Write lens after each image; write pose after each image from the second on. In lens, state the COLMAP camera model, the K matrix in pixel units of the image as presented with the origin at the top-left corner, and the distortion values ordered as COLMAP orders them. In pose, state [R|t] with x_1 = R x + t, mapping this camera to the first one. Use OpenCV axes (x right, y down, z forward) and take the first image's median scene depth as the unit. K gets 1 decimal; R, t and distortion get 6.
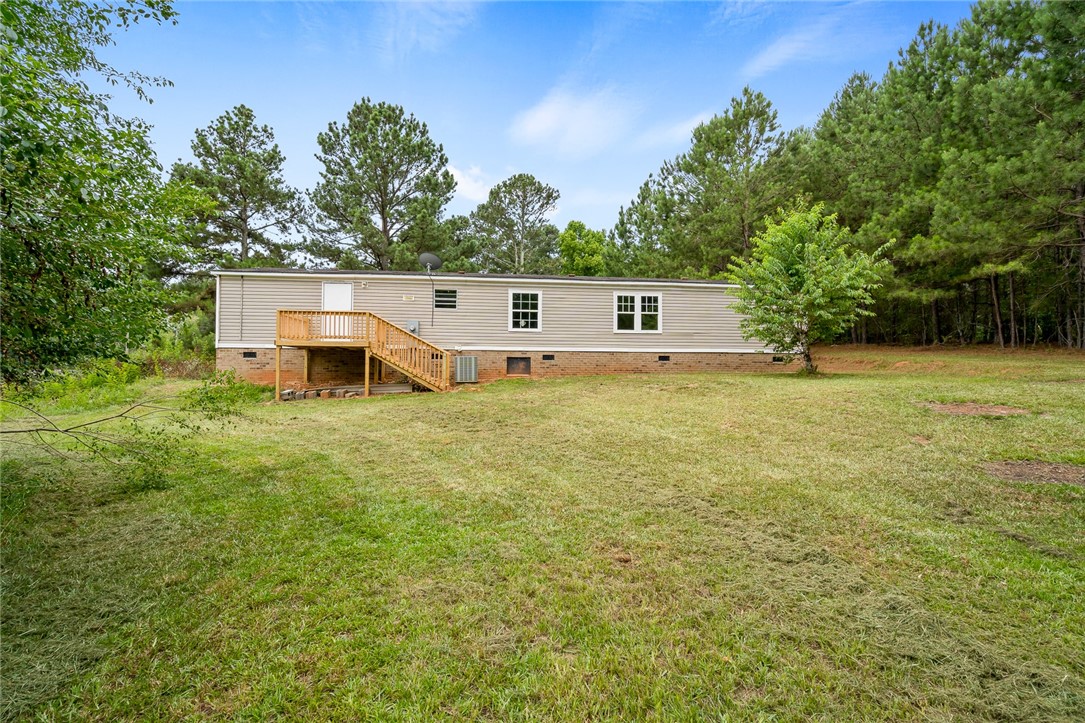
lens RADIAL K [[491.2, 0, 542.5], [0, 491.2, 361.5], [0, 0, 1]] dist [-0.003524, 0.000346]
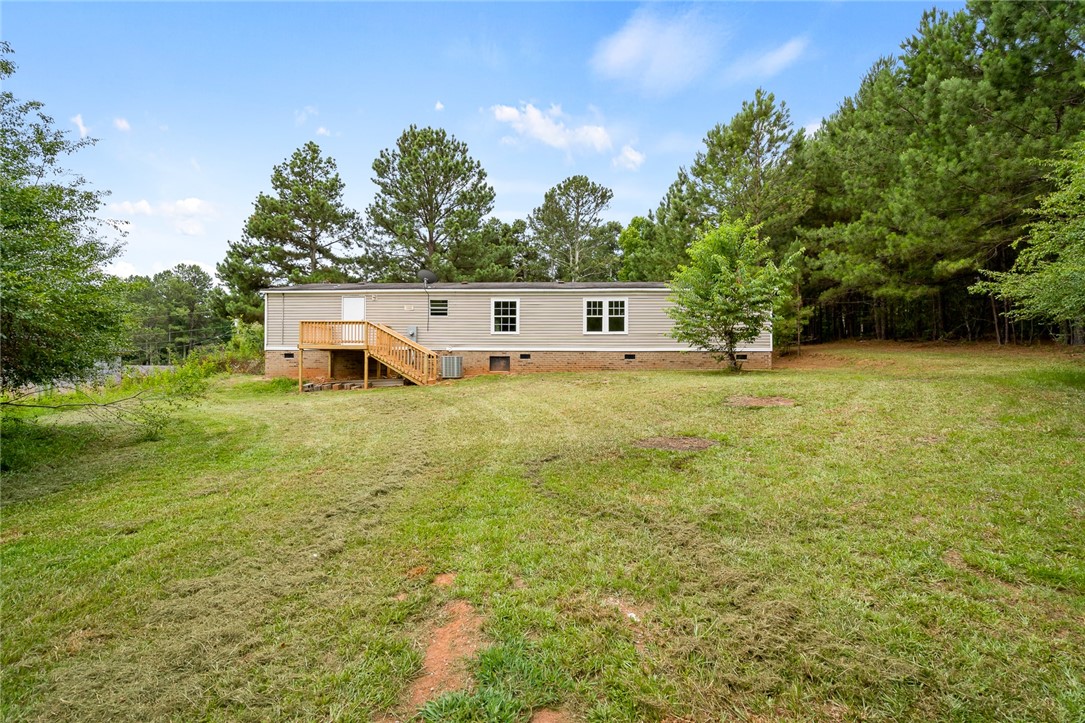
lens RADIAL K [[491.2, 0, 542.5], [0, 491.2, 361.5], [0, 0, 1]] dist [-0.003524, 0.000346]
pose [[0.985107, -0.001908, -0.171933, 0.229257], [0.003666, 0.999944, 0.009906, -0.007092], [0.171904, -0.010389, 0.985059, -0.118064]]
